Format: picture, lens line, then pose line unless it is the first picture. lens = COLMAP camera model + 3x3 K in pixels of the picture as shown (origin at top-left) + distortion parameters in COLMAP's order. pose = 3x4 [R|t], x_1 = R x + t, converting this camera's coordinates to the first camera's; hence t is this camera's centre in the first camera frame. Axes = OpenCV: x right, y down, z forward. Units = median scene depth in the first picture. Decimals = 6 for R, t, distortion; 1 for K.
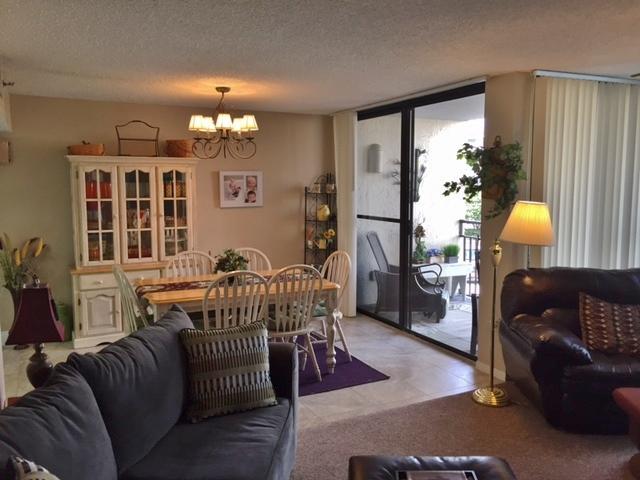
lens RADIAL K [[547.7, 0, 320.0], [0, 547.7, 240.0], [0, 0, 1]] dist [0.040904, -0.012170]
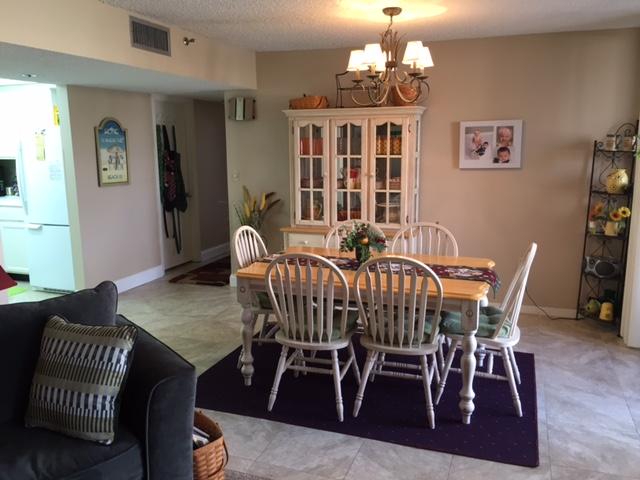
lens RADIAL K [[547.7, 0, 320.0], [0, 547.7, 240.0], [0, 0, 1]] dist [0.040904, -0.012170]
pose [[0.684068, 0.127306, -0.718223, 0.291856], [-0.069440, 0.991546, 0.109615, -0.032956], [0.726106, -0.025111, 0.687124, 0.341786]]
